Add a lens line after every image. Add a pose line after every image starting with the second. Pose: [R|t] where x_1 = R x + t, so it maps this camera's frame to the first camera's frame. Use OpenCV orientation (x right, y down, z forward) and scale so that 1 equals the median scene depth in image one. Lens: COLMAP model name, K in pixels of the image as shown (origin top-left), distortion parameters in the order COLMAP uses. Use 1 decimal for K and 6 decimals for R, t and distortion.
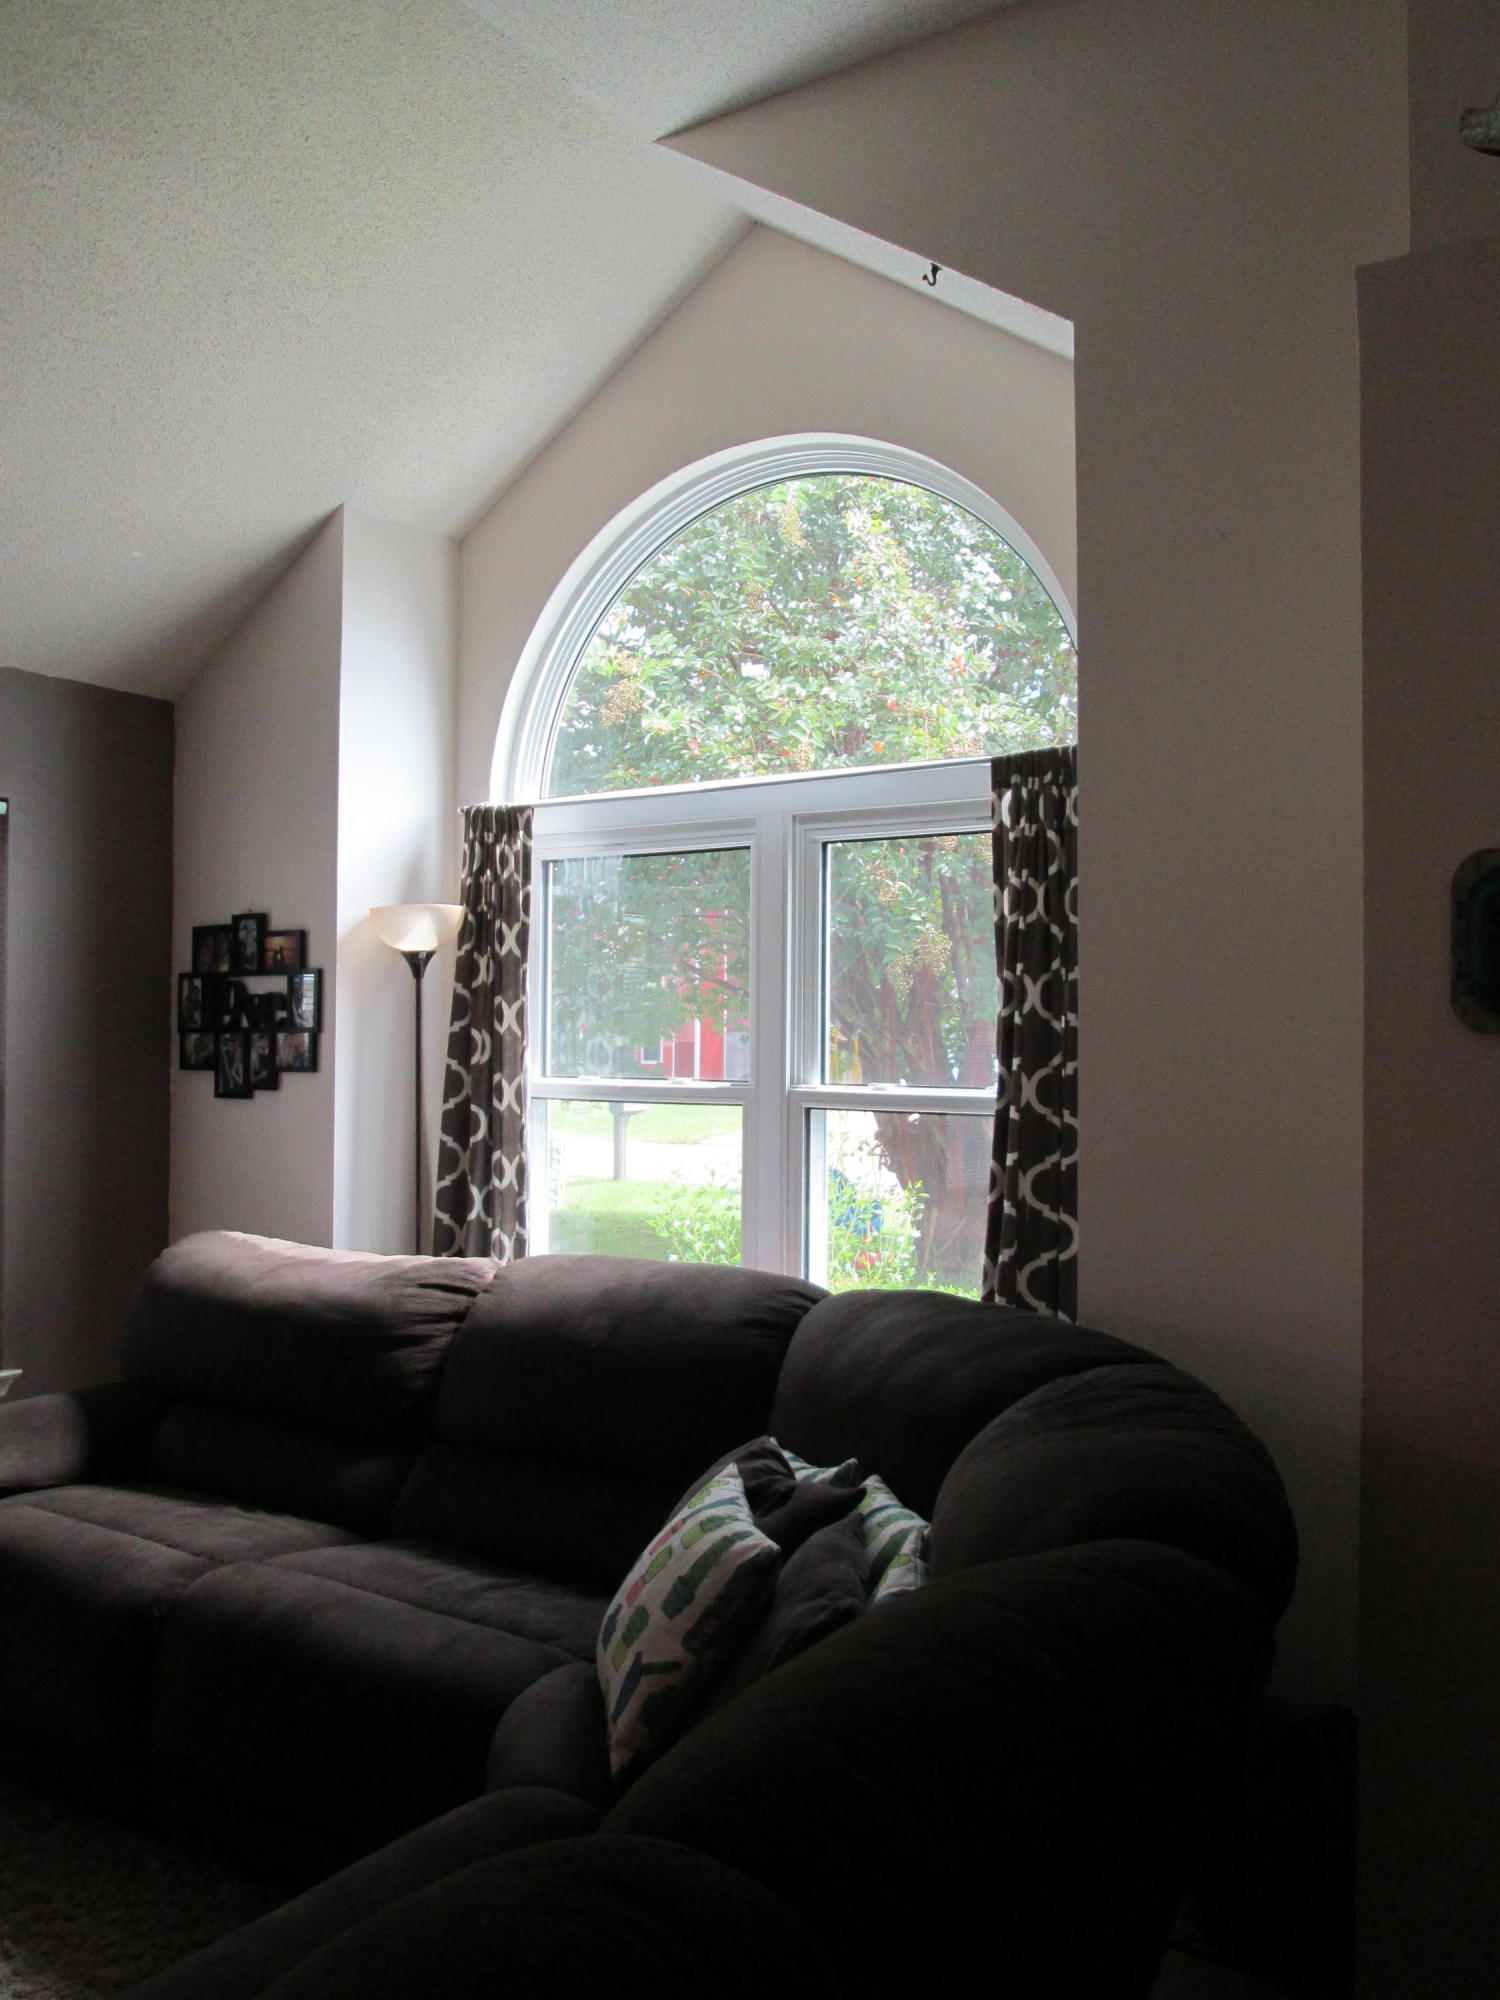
lens RADIAL K [[1684.1, 0, 750.0], [0, 1684.1, 1000.0], [0, 0, 1]] dist [-0.016698, -0.003351]
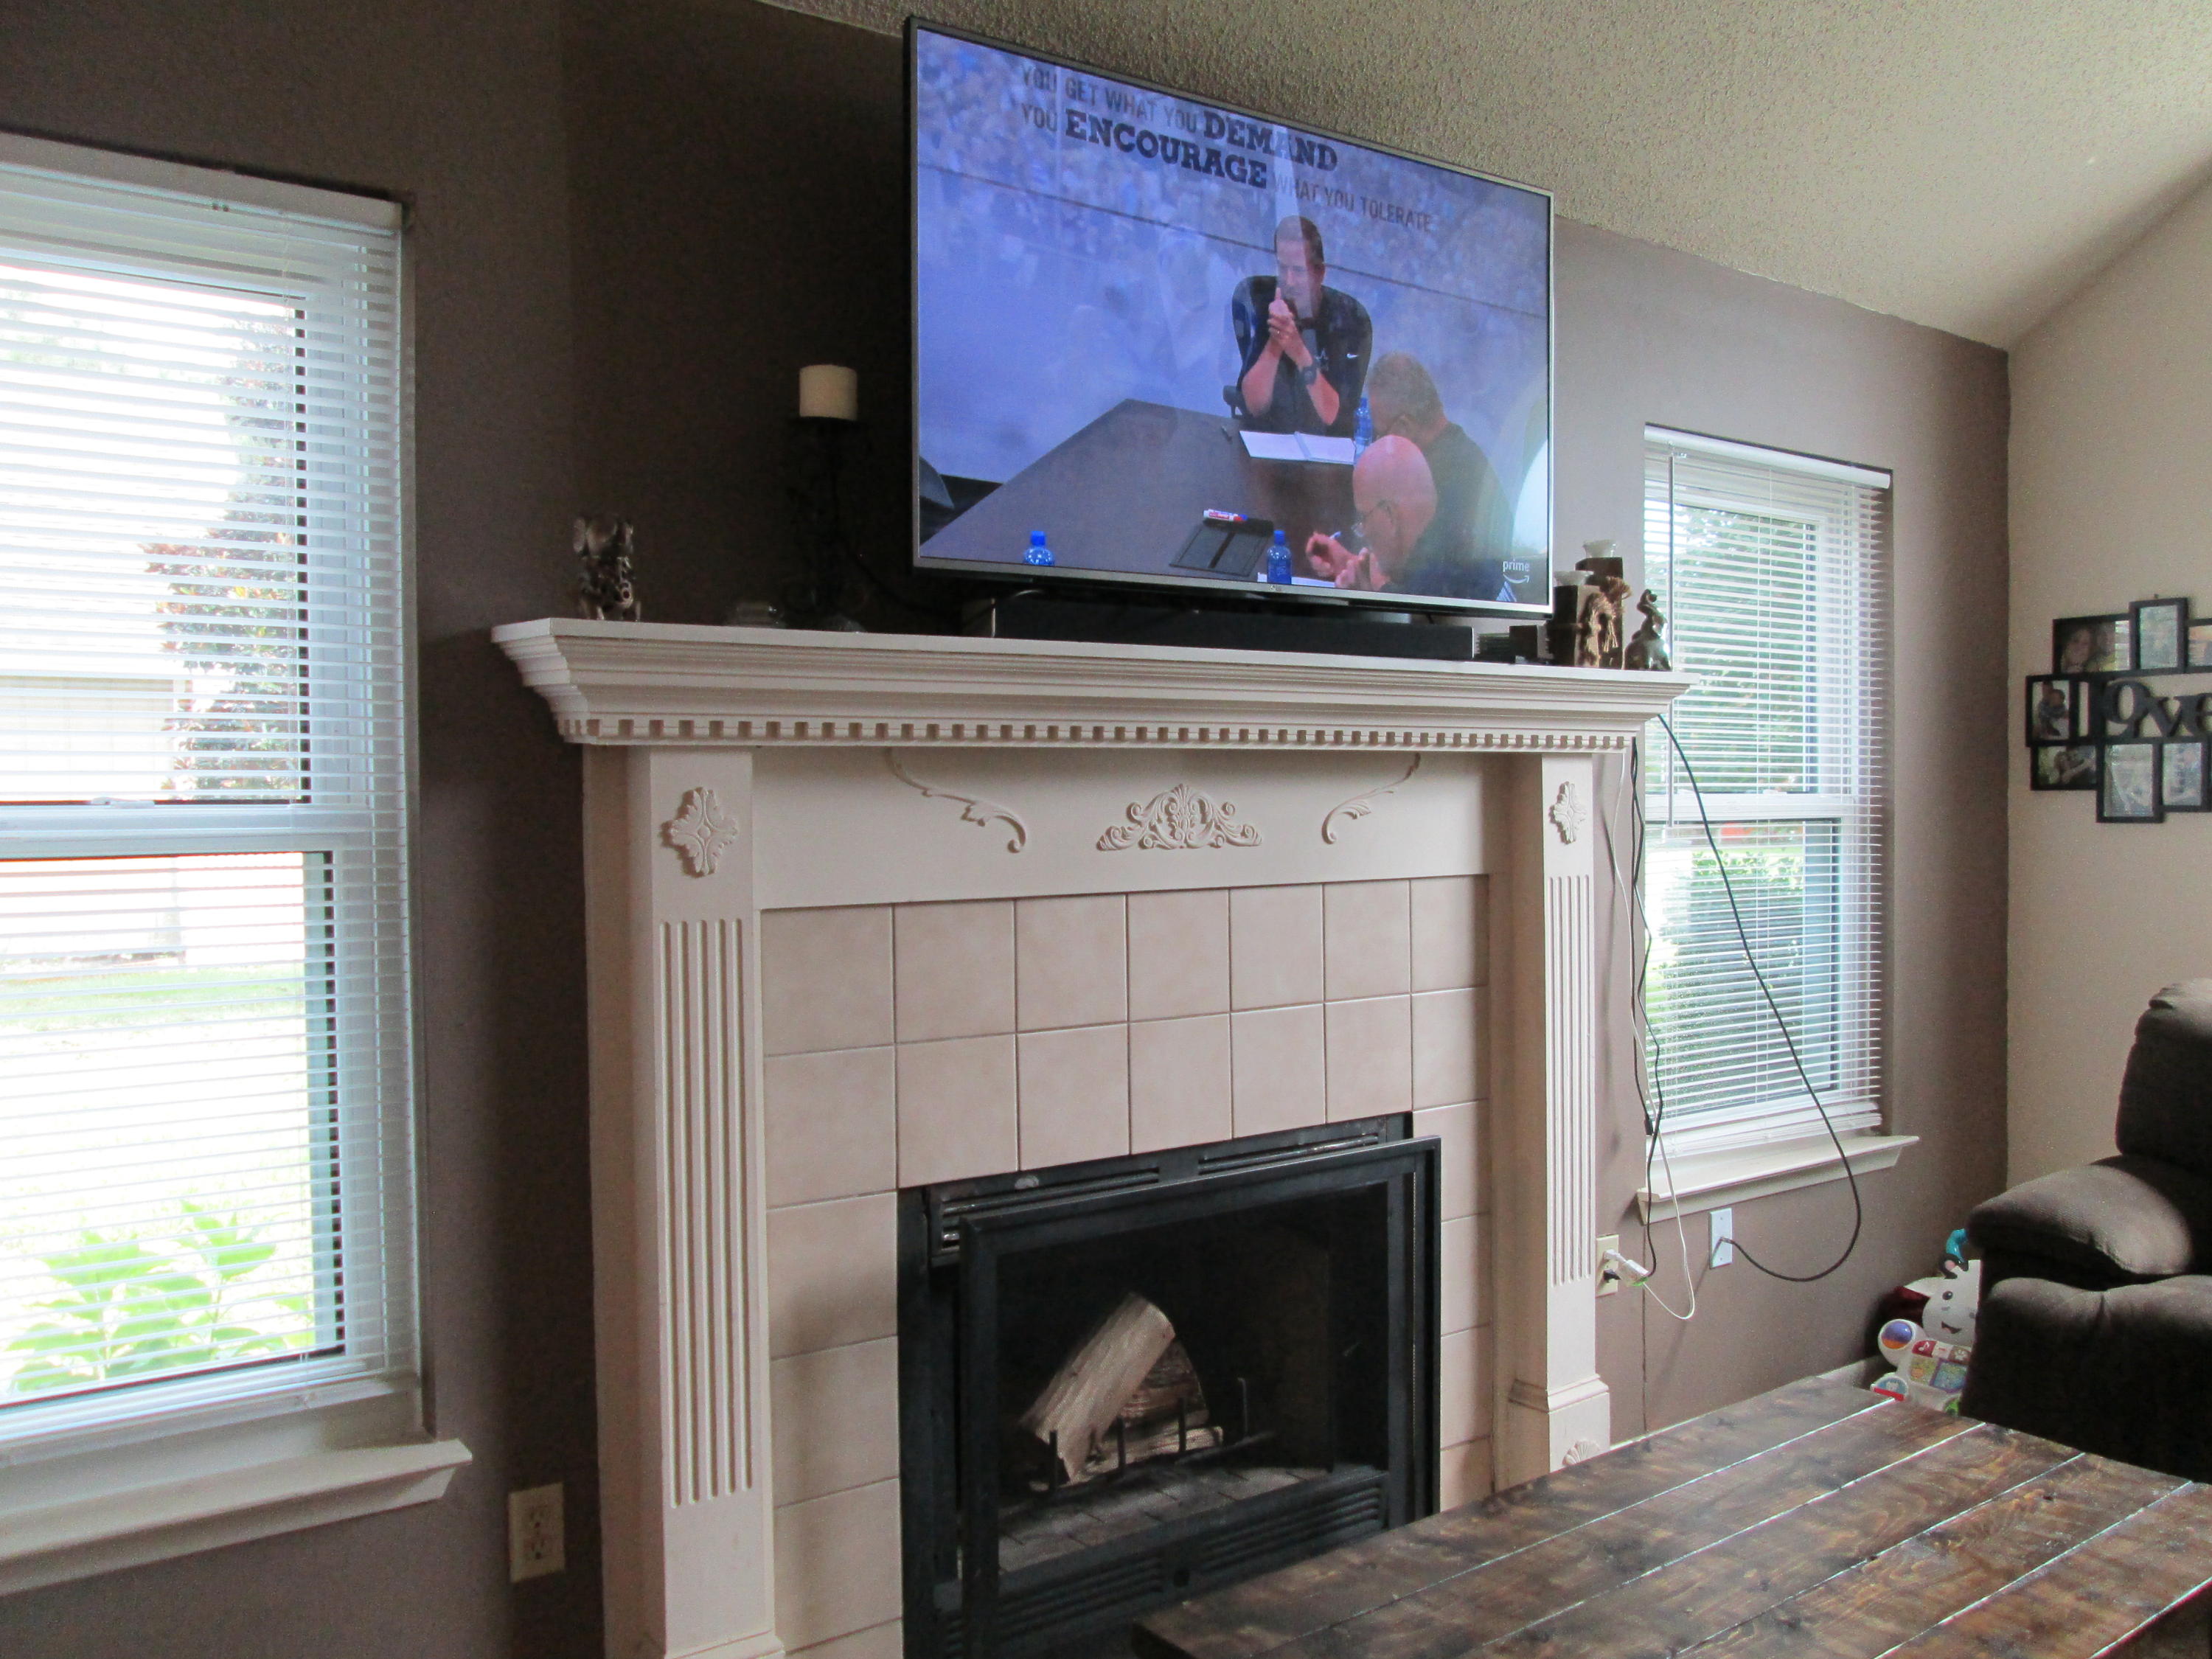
lens RADIAL K [[1862.6, 0, 1110.8], [0, 1862.6, 834.2], [0, 0, 1]] dist [-0.016698, -0.003351]
pose [[0.953018, 0.003707, -0.302890, -0.533696], [0.009185, 0.999112, 0.041128, 0.022619], [0.302773, -0.041978, 0.952138, -0.028198]]
